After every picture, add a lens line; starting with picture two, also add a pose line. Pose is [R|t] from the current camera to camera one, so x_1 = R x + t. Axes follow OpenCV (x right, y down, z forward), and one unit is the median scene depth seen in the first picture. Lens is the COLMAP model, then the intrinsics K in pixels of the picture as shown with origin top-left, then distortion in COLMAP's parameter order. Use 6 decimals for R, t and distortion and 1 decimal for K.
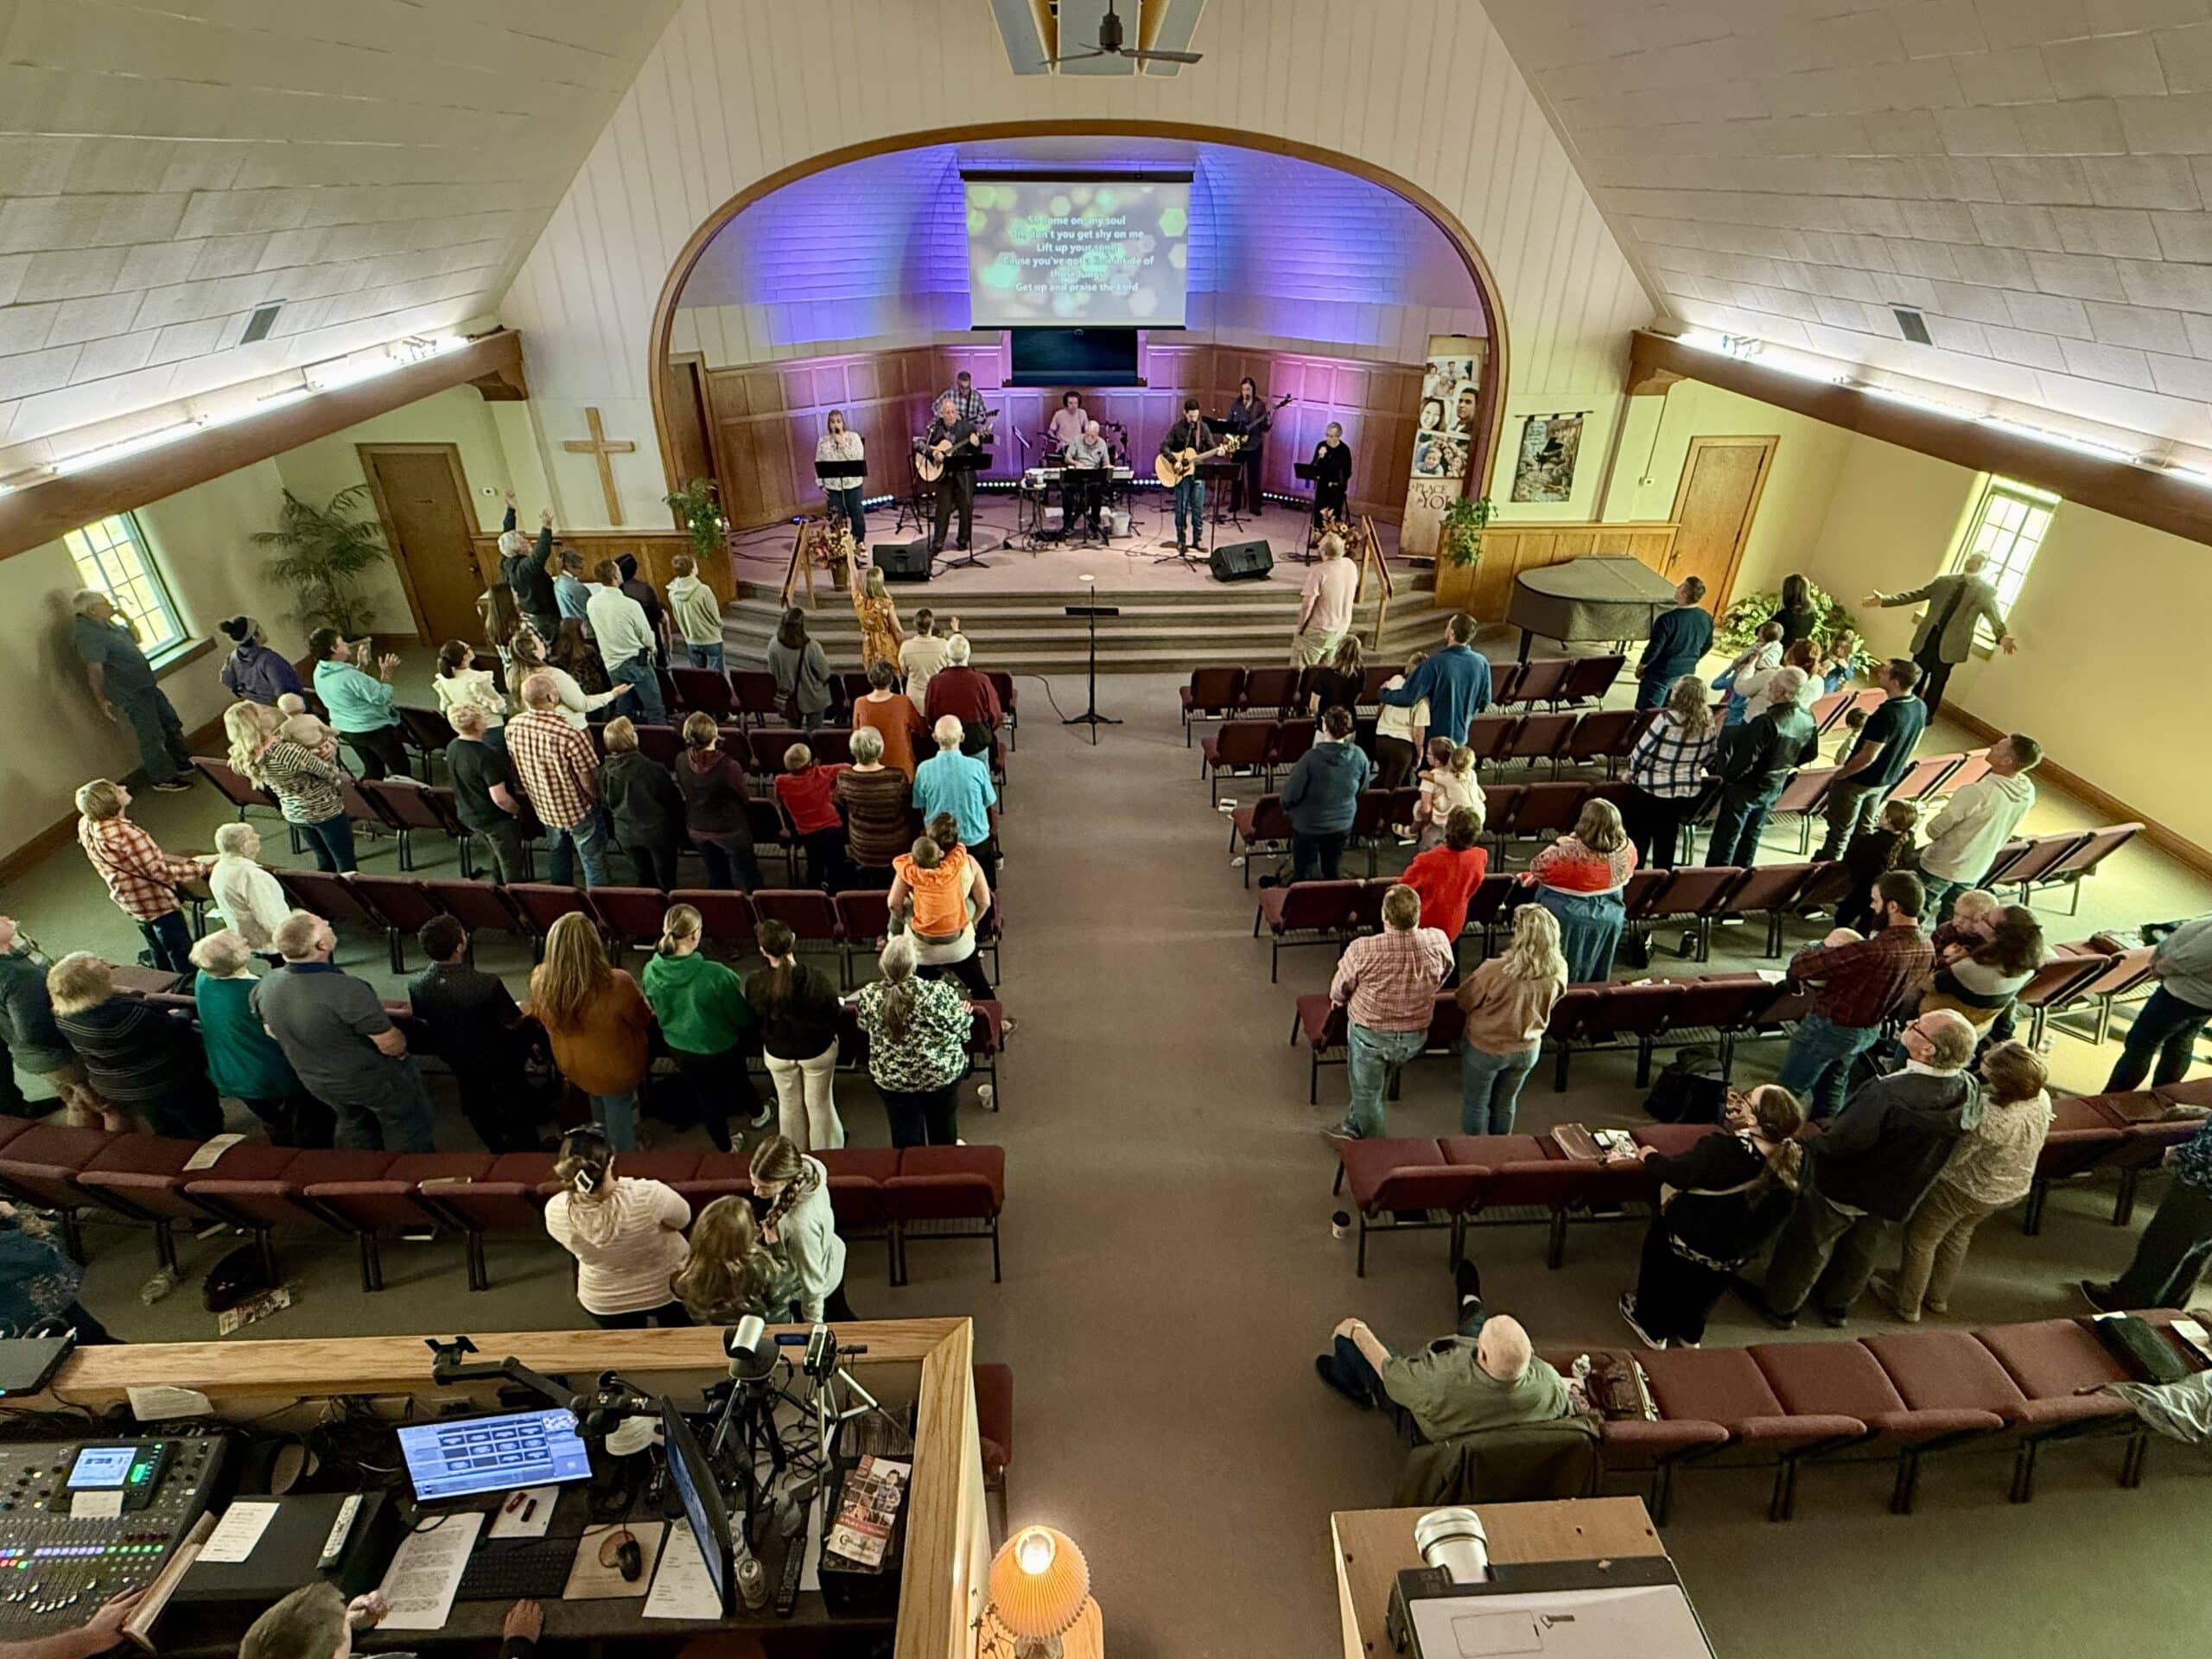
lens RADIAL K [[1087.2, 0, 1100.9], [0, 1087.2, 836.0], [0, 0, 1]] dist [-0.003113, 0.001242]
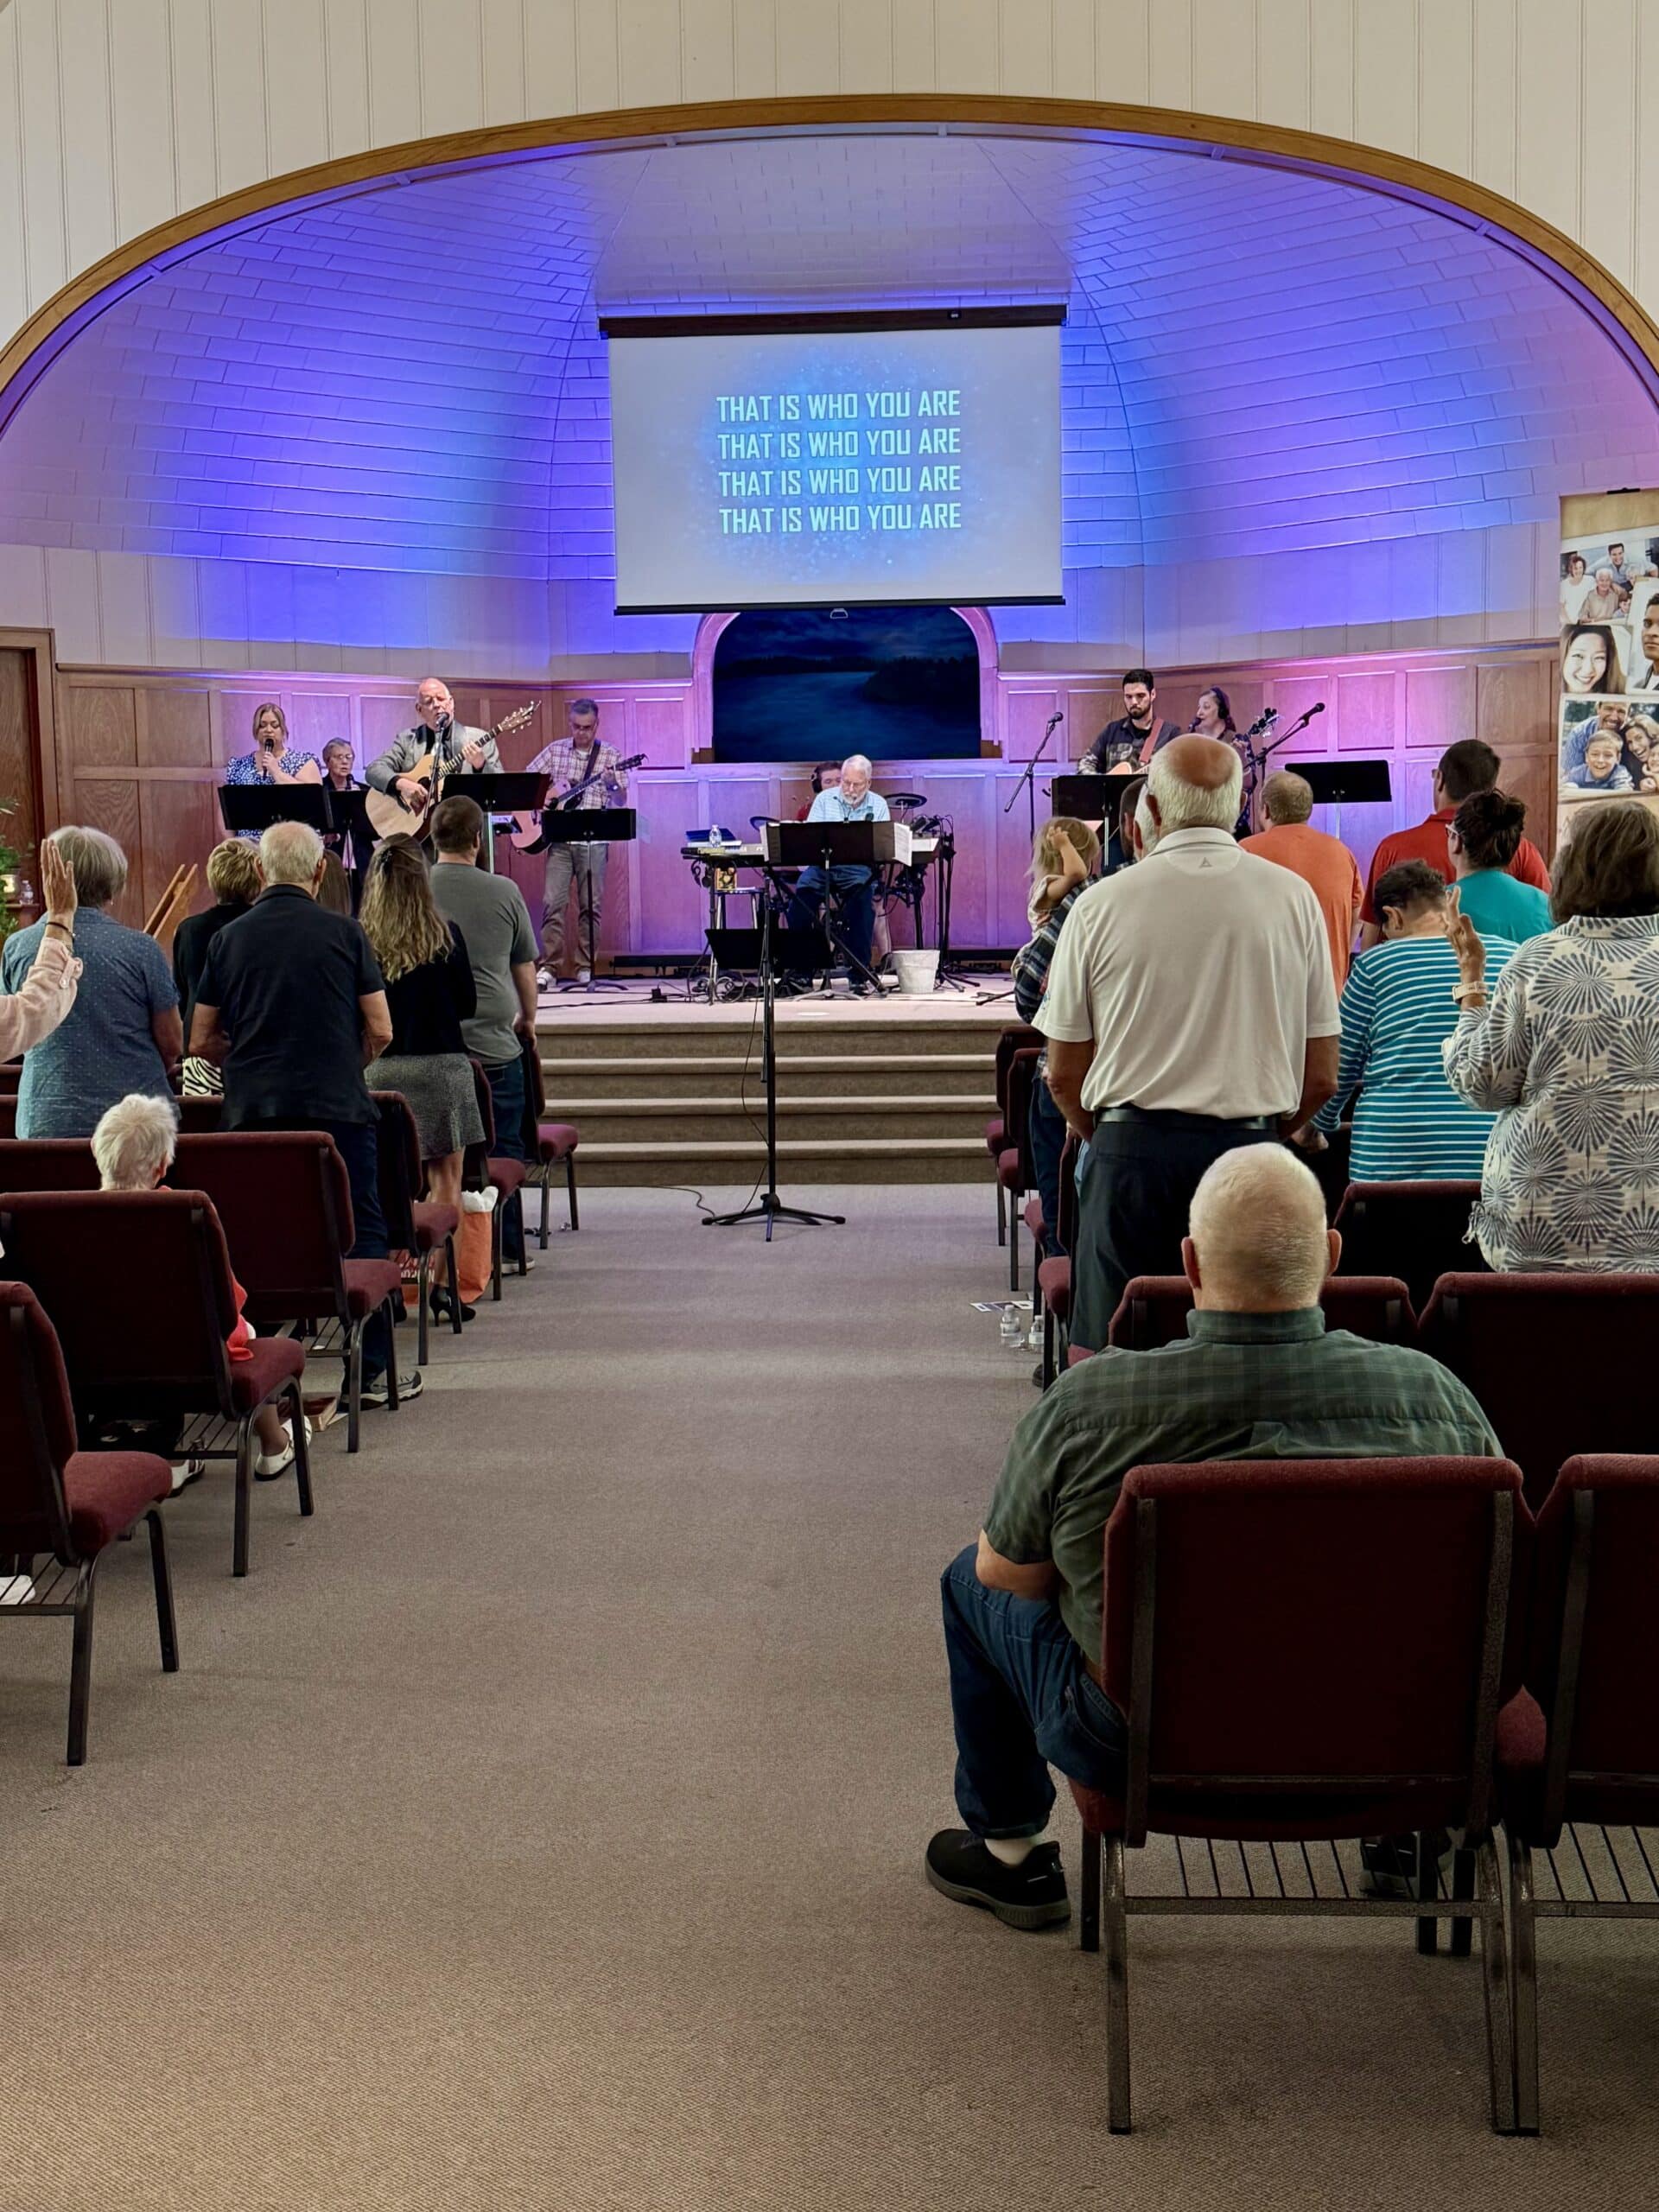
lens RADIAL K [[2582.1, 0, 819.6], [0, 2582.1, 1102.8], [0, 0, 1]] dist [0.097246, 0.000000]
pose [[0.993778, -0.010695, -0.110865, 0.141964], [-0.039155, 0.898298, -0.437639, 0.338438], [0.104270, 0.439257, 0.892290, 0.117693]]
